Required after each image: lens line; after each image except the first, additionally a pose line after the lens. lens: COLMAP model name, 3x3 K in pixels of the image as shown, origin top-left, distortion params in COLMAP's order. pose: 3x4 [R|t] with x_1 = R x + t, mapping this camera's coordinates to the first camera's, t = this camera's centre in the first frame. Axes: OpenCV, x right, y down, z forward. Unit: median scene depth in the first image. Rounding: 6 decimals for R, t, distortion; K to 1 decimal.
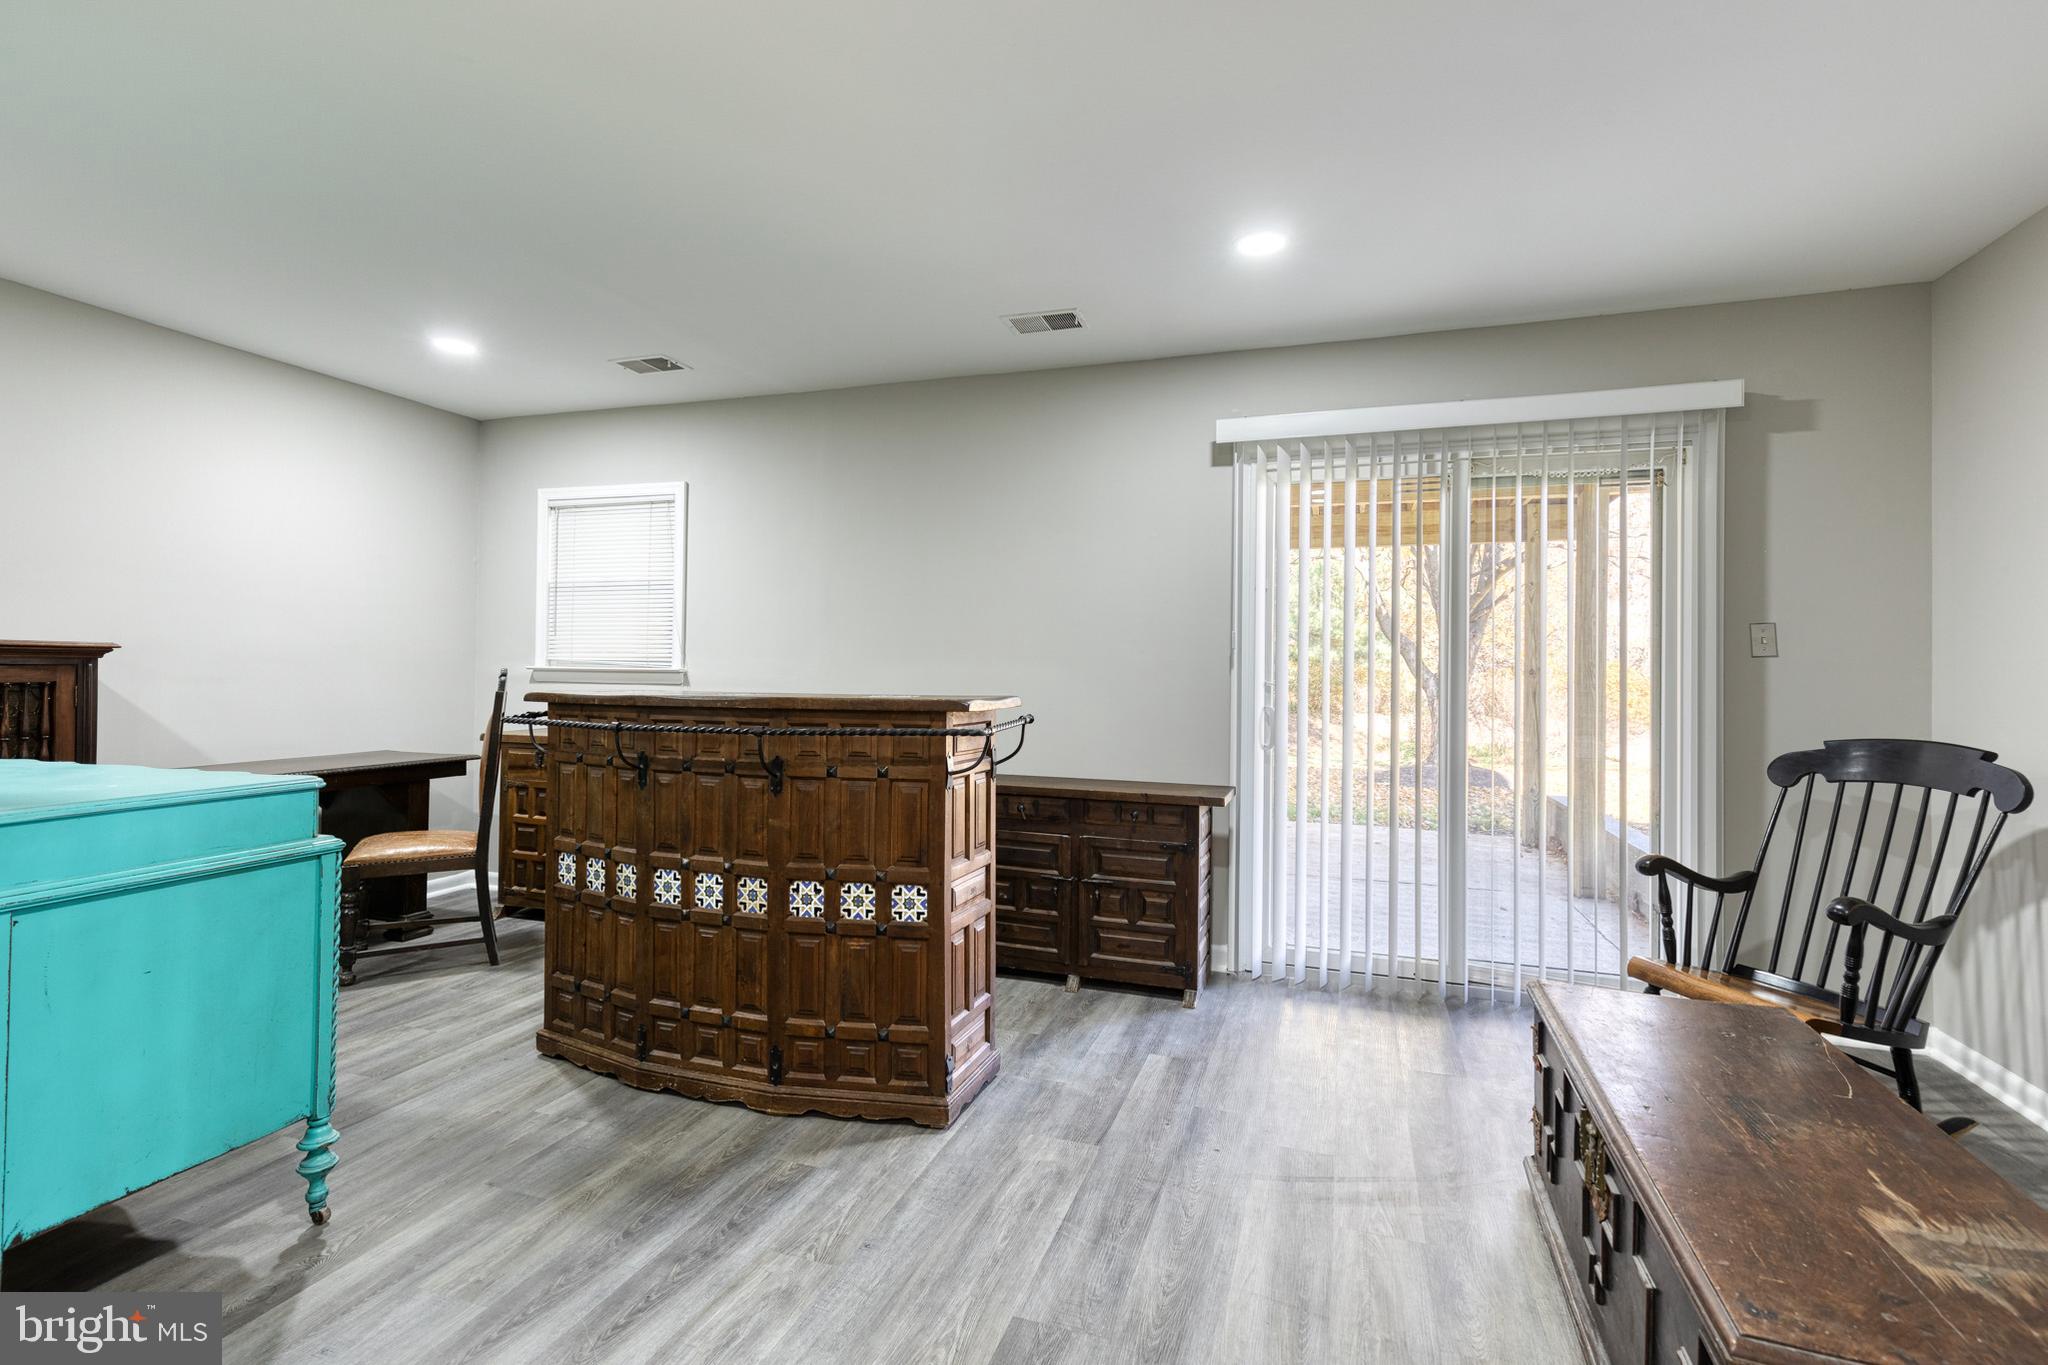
lens RADIAL K [[927.6, 0, 1026.4], [0, 927.6, 671.2], [0, 0, 1]] dist [0.011946, -0.002265]
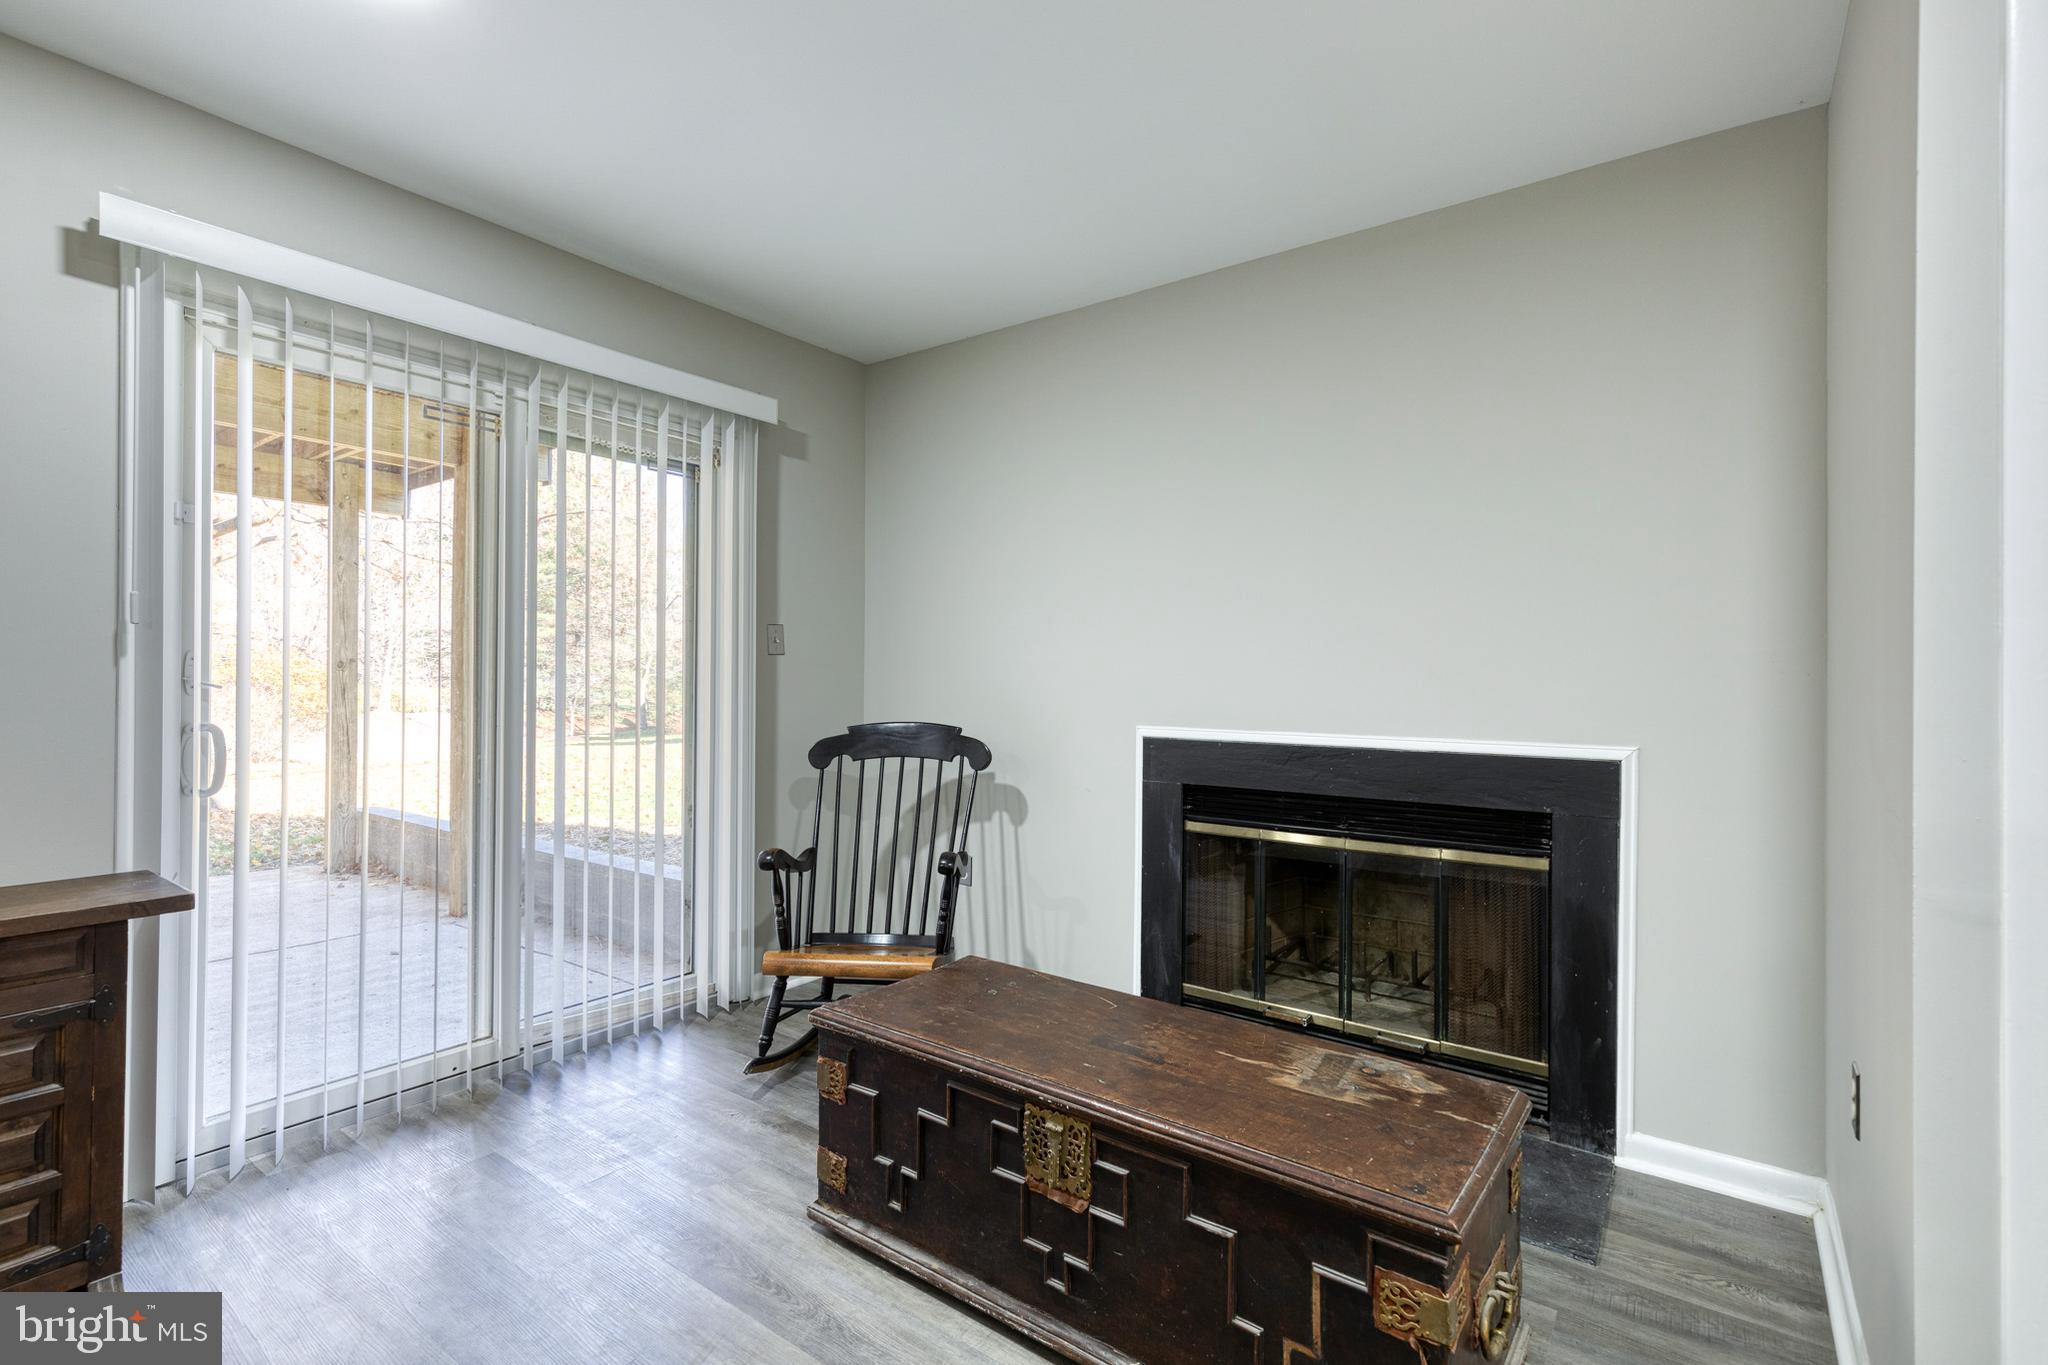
lens RADIAL K [[927.6, 0, 1026.8], [0, 927.6, 685.6], [0, 0, 1]] dist [0.011946, -0.002265]
pose [[0.290784, -0.014695, 0.956676, -0.187097], [-0.007843, 0.999812, 0.017741, -0.000101], [-0.956756, -0.012662, 0.290614, 0.398398]]
